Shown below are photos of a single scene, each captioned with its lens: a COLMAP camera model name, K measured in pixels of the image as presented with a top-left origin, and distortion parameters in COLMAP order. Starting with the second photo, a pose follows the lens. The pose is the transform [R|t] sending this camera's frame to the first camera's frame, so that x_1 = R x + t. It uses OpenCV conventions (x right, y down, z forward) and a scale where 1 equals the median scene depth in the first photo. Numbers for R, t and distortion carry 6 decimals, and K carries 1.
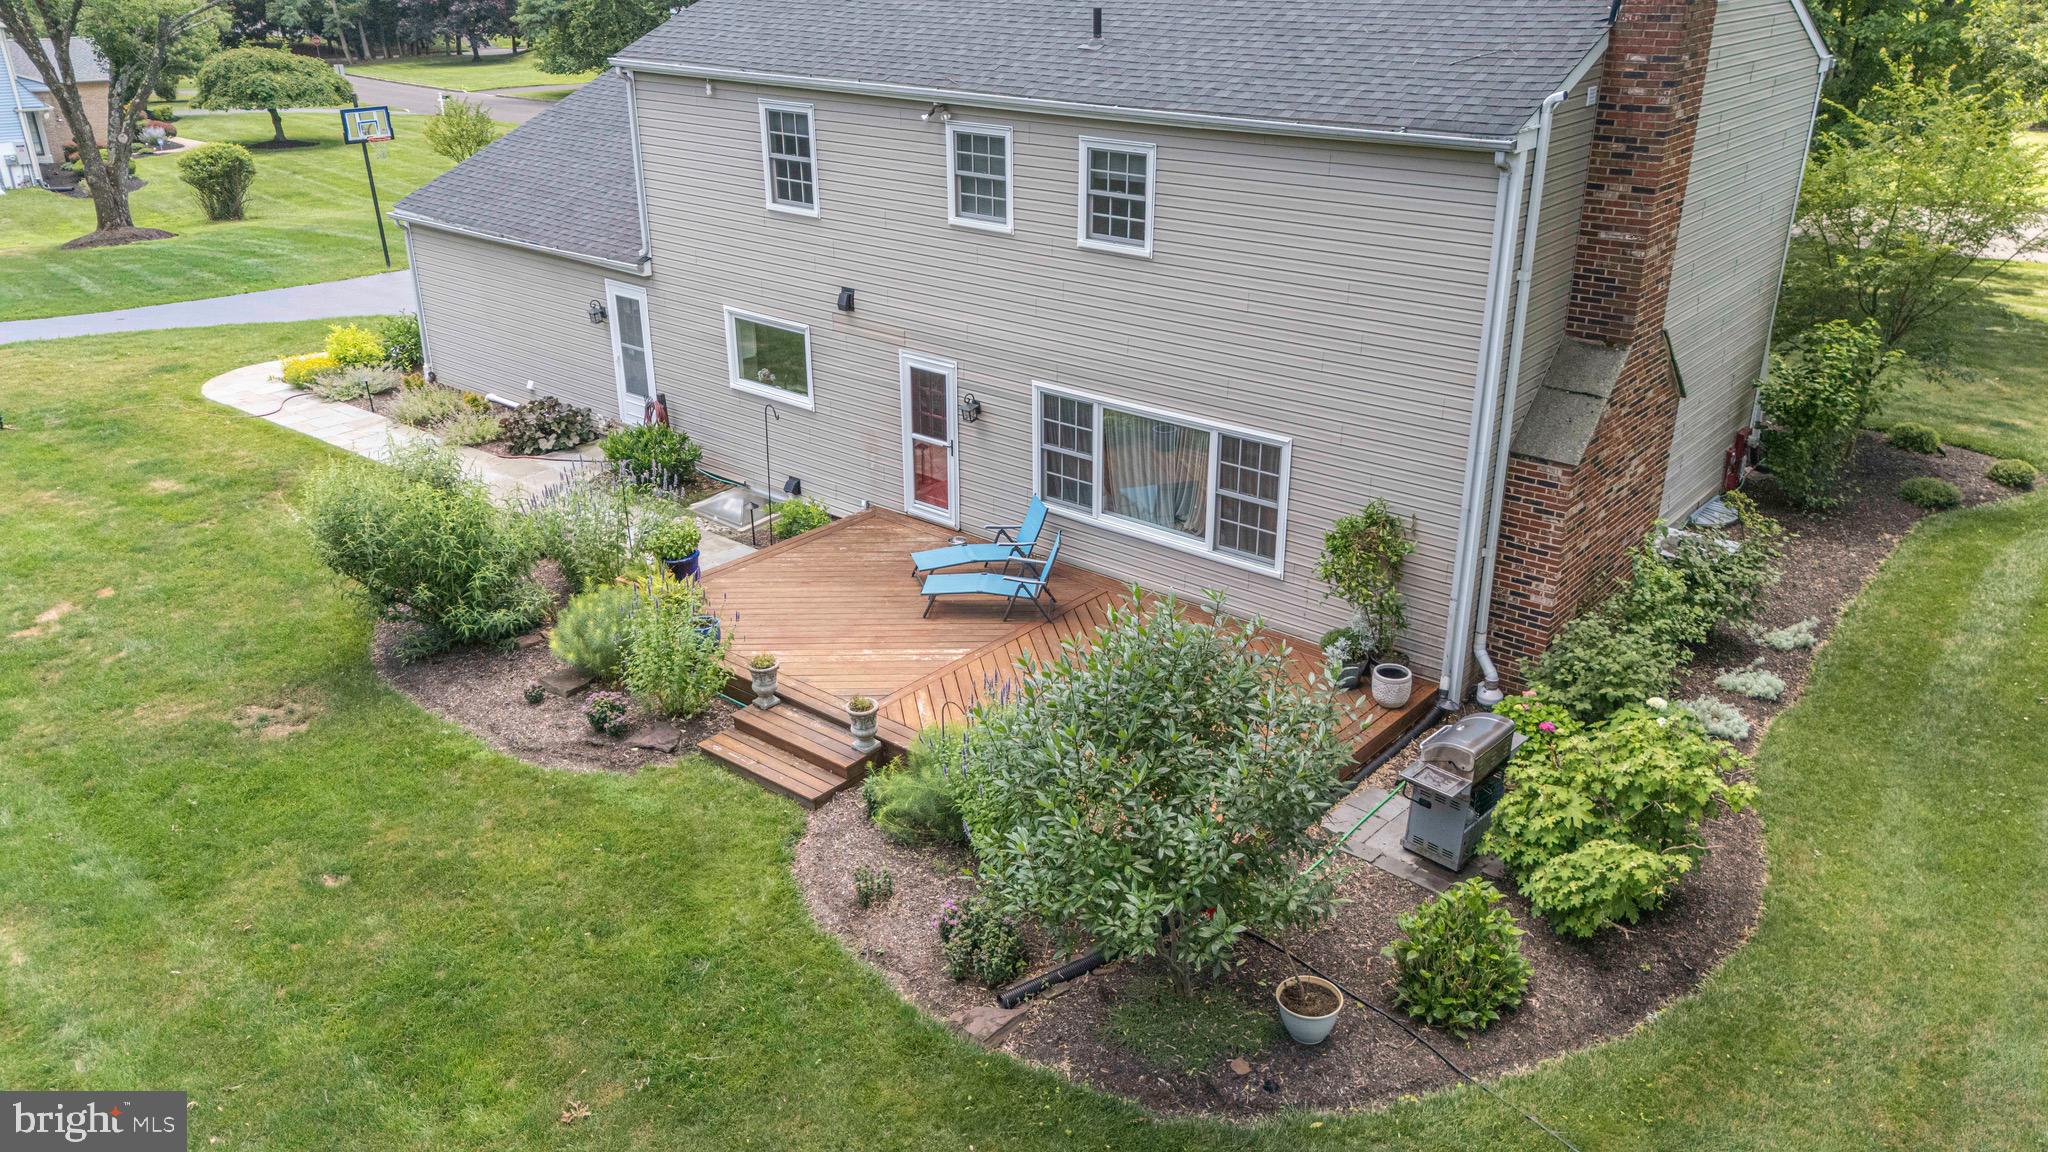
lens RADIAL K [[1513.2, 0, 1030.9], [0, 1513.2, 565.7], [0, 0, 1]] dist [0.072882, -0.072489]
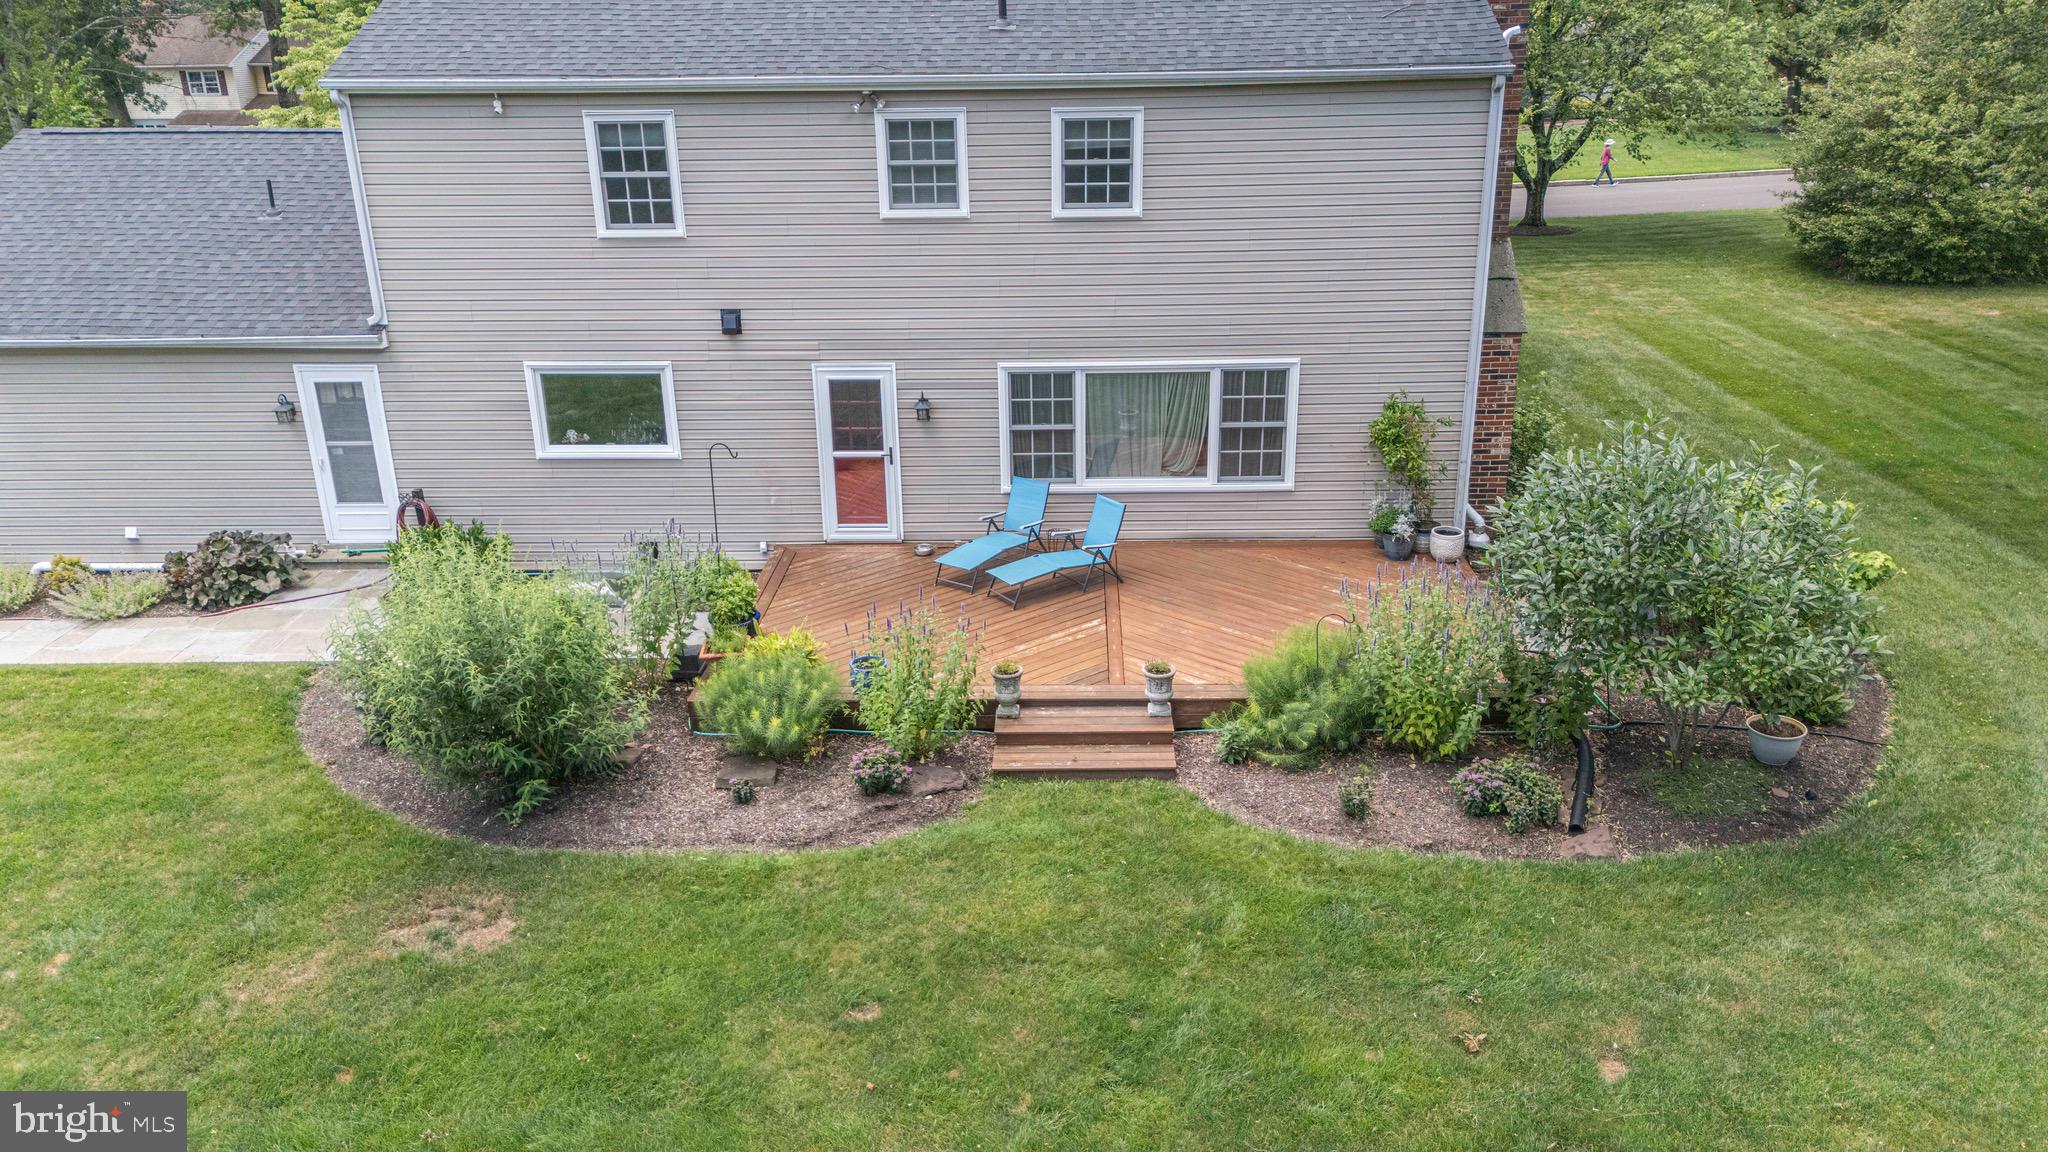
lens RADIAL K [[1513.2, 0, 1030.9], [0, 1513.2, 565.7], [0, 0, 1]] dist [0.072882, -0.072489]
pose [[0.787844, -0.225818, 0.572982, -0.606469], [0.255022, 0.966462, 0.030241, -0.019100], [-0.560594, 0.122298, 0.819010, 0.197851]]
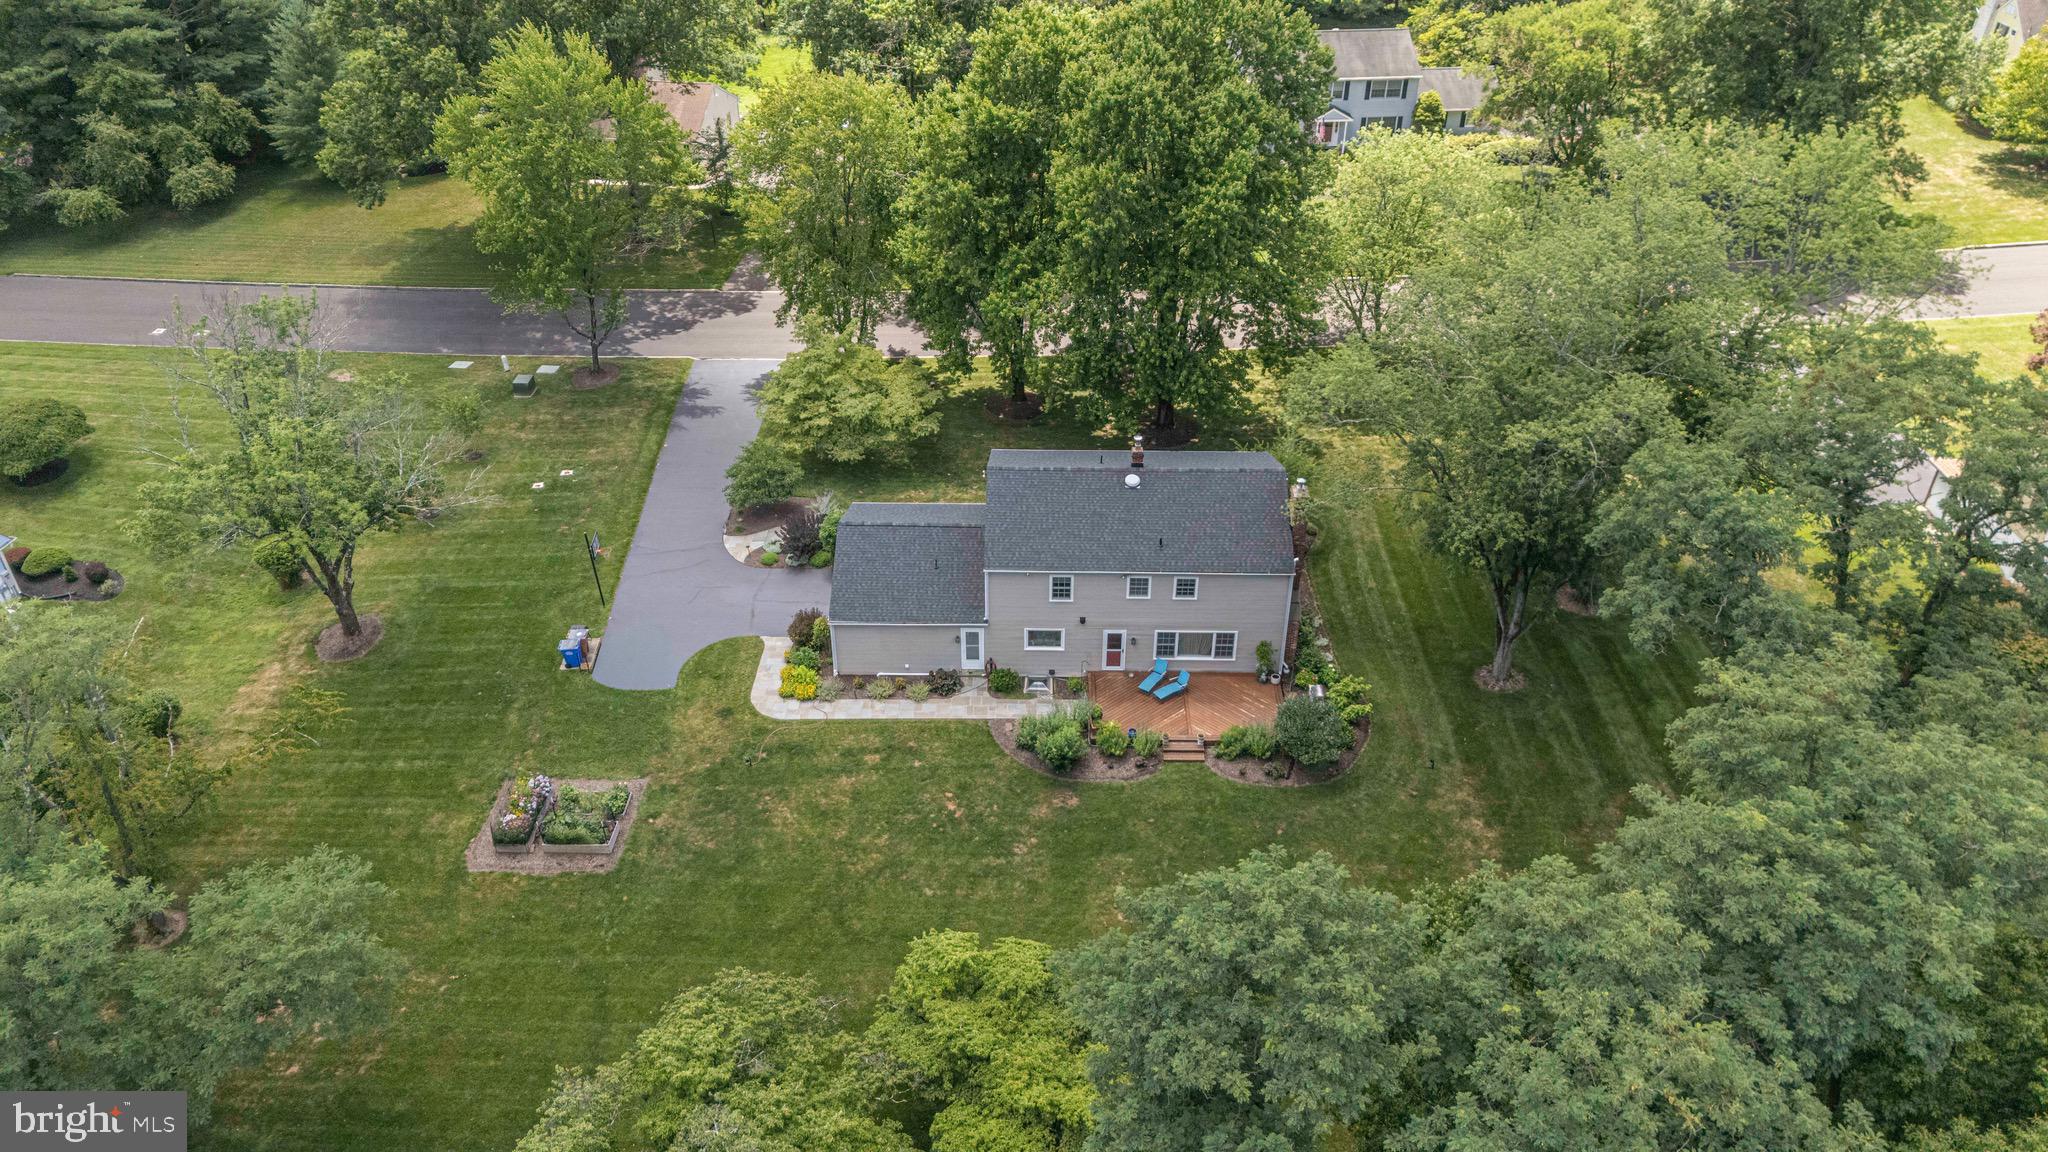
lens RADIAL K [[1530.6, 0, 1028.6], [0, 1530.6, 550.3], [0, 0, 1]] dist [0.108677, -0.000246]
pose [[0.775925, -0.352030, 0.523465, -2.169079], [0.243181, 0.932594, 0.266705, -1.407715], [-0.582068, -0.079646, 0.809230, -1.843993]]
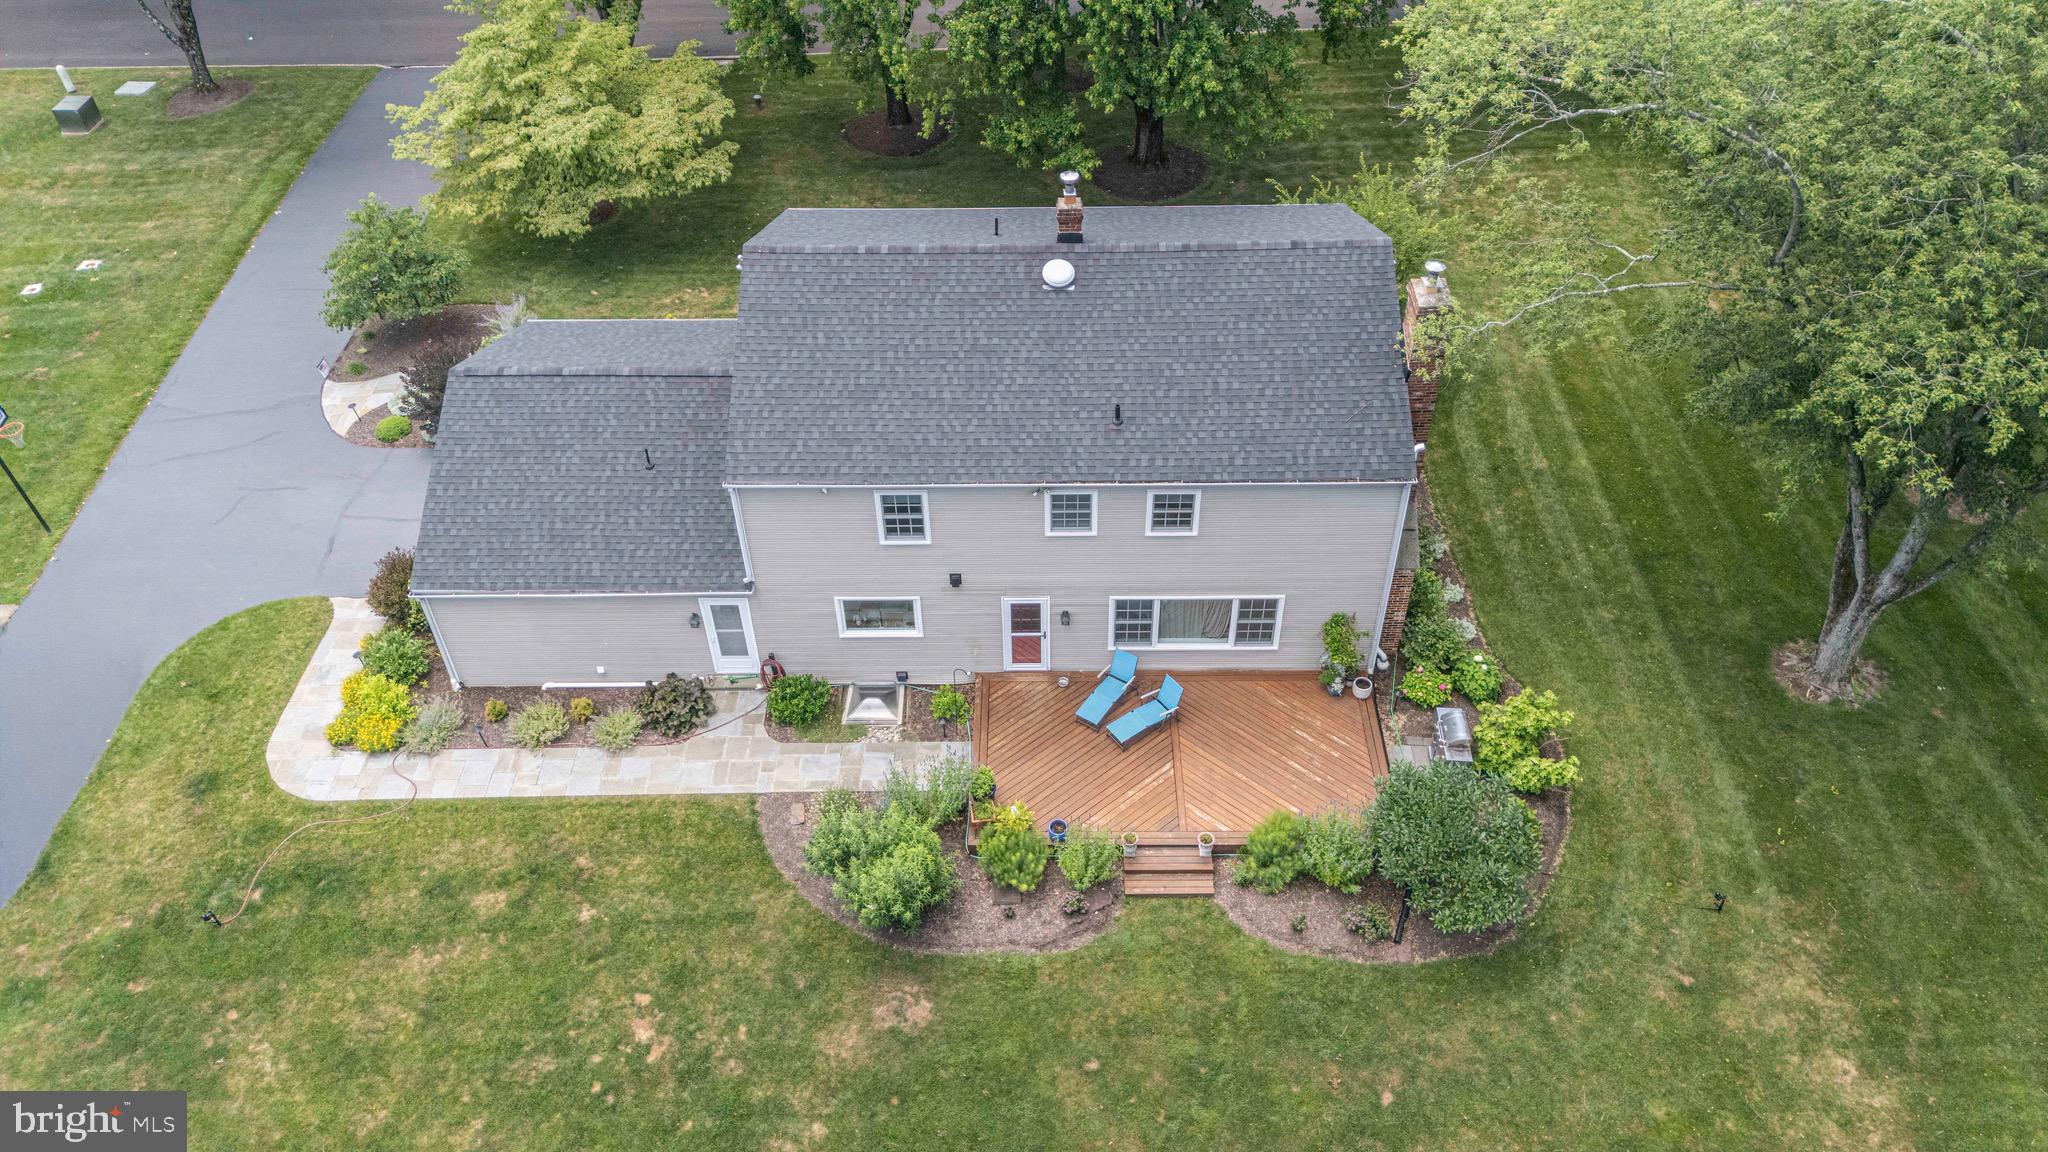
lens RADIAL K [[1529.5, 0, 1027.8], [0, 1529.5, 560.8], [0, 0, 1]] dist [0.075031, -0.074978]
pose [[0.773287, -0.442559, 0.454058, -0.871011], [0.262505, 0.875318, 0.406090, -0.919473], [-0.577164, -0.194832, 0.793046, -0.318825]]
